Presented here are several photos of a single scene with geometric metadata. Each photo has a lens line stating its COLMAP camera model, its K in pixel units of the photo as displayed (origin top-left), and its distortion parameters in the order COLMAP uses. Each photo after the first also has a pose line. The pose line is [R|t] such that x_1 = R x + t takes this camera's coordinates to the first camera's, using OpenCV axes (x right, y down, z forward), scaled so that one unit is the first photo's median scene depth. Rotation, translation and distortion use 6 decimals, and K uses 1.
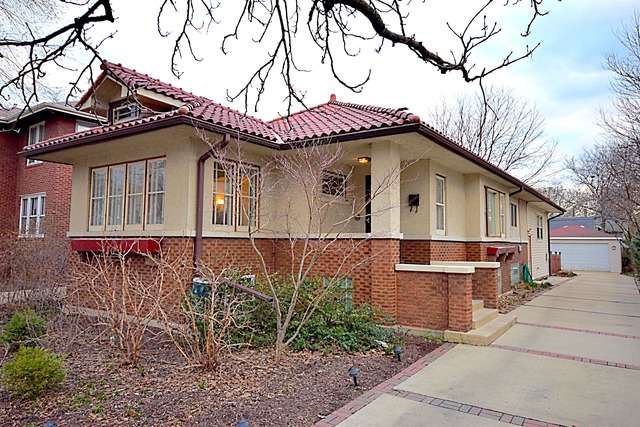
lens RADIAL K [[428.1, 0, 320.0], [0, 428.1, 213.5], [0, 0, 1]] dist [0.000782, 0.000045]
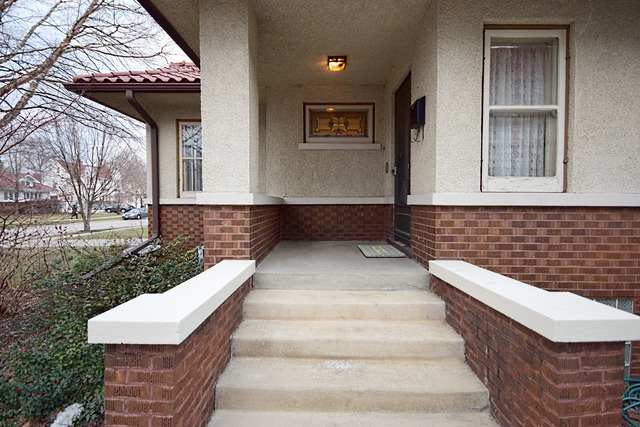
lens RADIAL K [[296.1, 0, 320.0], [0, 296.1, 213.5], [0, 0, 1]] dist [-0.001385, -0.000299]
pose [[0.557287, 0.018202, -0.830120, 0.416116], [0.054217, 0.996828, 0.058255, 0.045520], [0.828548, -0.077472, 0.554533, 0.754403]]
